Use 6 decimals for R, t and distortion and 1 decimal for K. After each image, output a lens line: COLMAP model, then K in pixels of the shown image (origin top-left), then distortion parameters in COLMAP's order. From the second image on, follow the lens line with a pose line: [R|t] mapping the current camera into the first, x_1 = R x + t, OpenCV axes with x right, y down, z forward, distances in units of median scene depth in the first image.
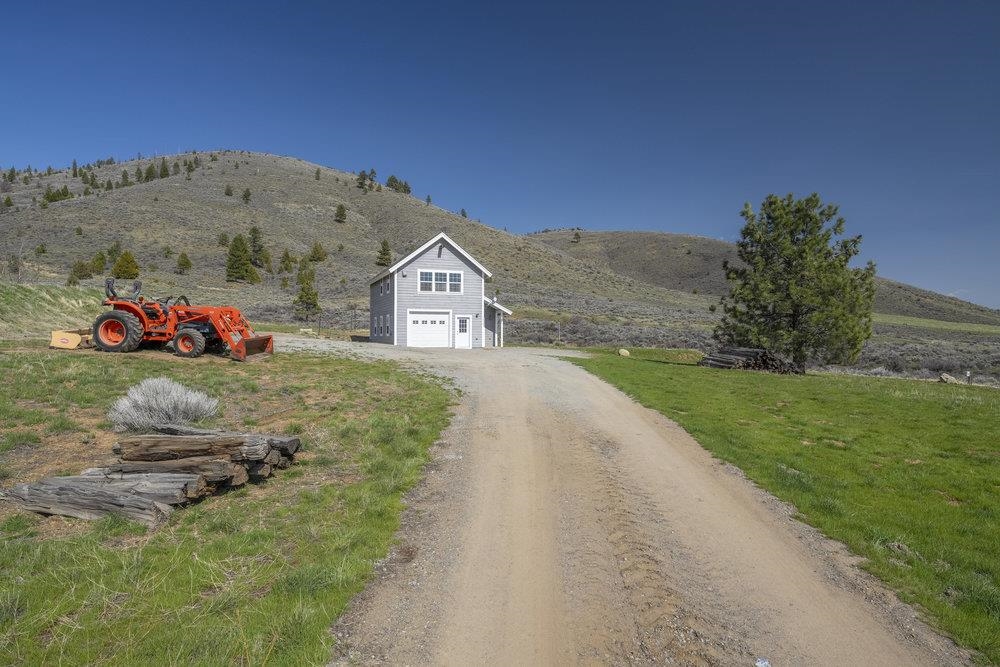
lens RADIAL K [[549.2, 0, 504.8], [0, 549.2, 328.1], [0, 0, 1]] dist [-0.000526, 0.003608]
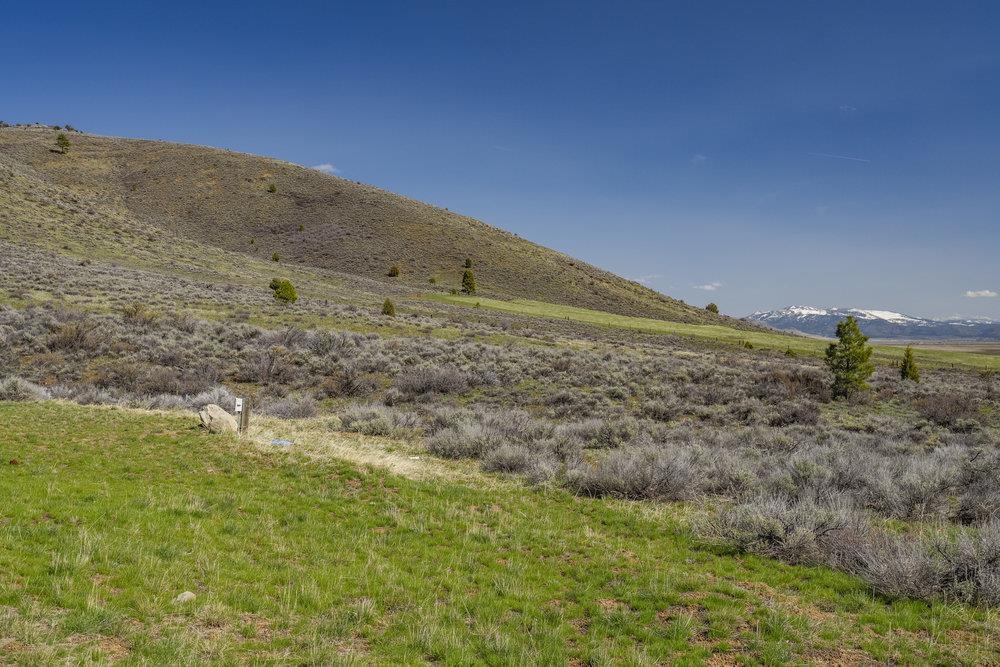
lens RADIAL K [[971.8, 0, 493.2], [0, 971.8, 329.2], [0, 0, 1]] dist [0.007128, 0.000000]
pose [[0.862809, 0.005395, 0.505501, 0.563355], [-0.008755, 0.999953, 0.004271, 0.022828], [-0.505454, -0.008111, 0.862815, 0.300756]]
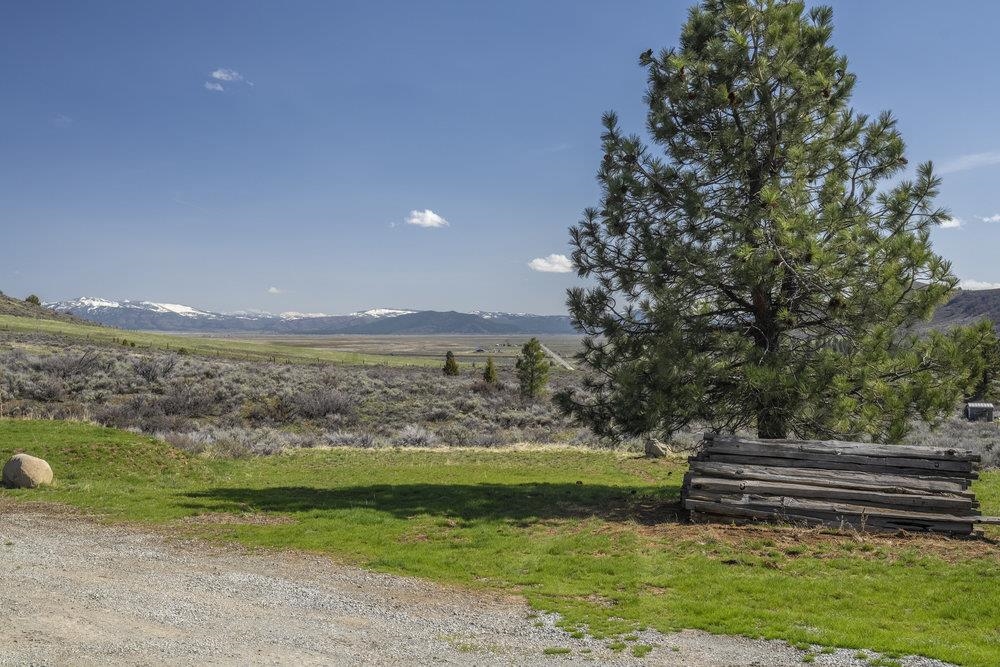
lens RADIAL K [[971.8, 0, 496.6], [0, 971.8, 333.8], [0, 0, 1]] dist [0.007128, 0.000000]
pose [[0.335859, 0.000872, 0.941912, -0.081721], [-0.019833, 0.999784, 0.006146, -0.014754], [-0.941703, -0.020745, 0.335804, 0.738967]]
